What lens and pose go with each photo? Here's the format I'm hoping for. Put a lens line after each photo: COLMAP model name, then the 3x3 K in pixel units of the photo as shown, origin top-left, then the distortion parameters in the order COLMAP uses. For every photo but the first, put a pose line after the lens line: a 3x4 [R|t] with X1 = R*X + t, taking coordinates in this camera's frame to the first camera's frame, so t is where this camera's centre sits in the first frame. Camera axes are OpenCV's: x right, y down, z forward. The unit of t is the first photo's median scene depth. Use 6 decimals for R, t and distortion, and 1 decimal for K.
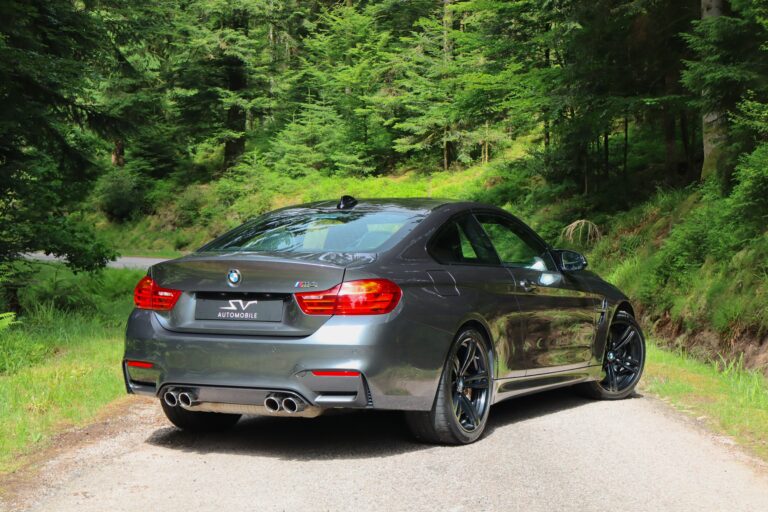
lens RADIAL K [[1586.4, 0, 385.2], [0, 1586.4, 251.2], [0, 0, 1]] dist [0.139701, 0.000000]
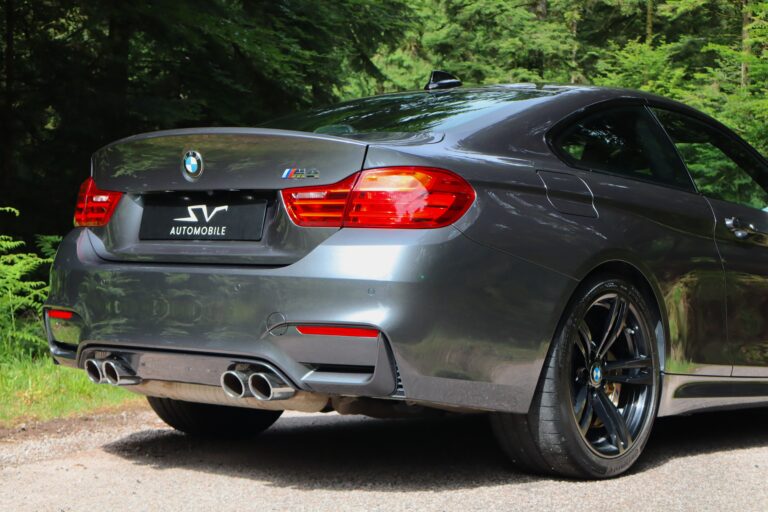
lens RADIAL K [[1477.7, 0, 395.2], [0, 1477.7, 225.2], [0, 0, 1]] dist [0.070844, 0.000000]
pose [[0.979067, 0.024785, -0.202022, 0.024321], [-0.036070, 0.997976, -0.052367, 0.017848], [0.200316, 0.058558, 0.977980, 0.135035]]
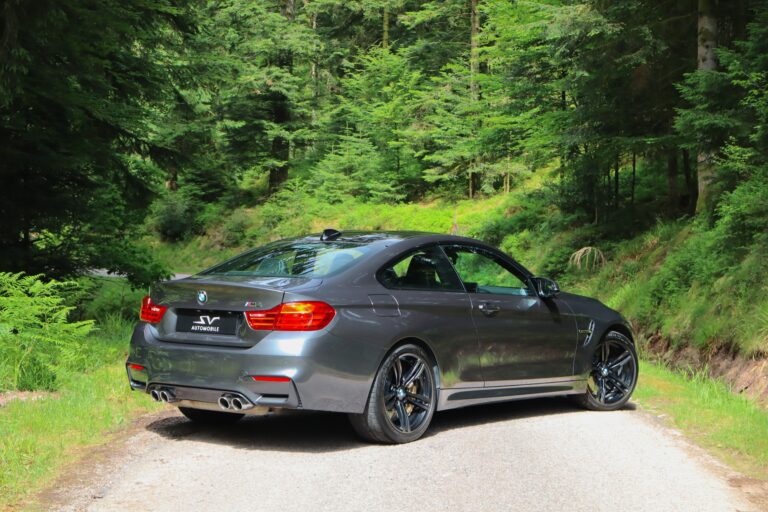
lens RADIAL K [[1517.0, 0, 381.5], [0, 1517.0, 263.5], [0, 0, 1]] dist [0.181054, 0.000000]
pose [[0.999581, 0.014117, -0.025276, 0.006057], [-0.014235, 0.999889, -0.004500, -0.001375], [0.025210, 0.004858, 0.999670, -0.074958]]
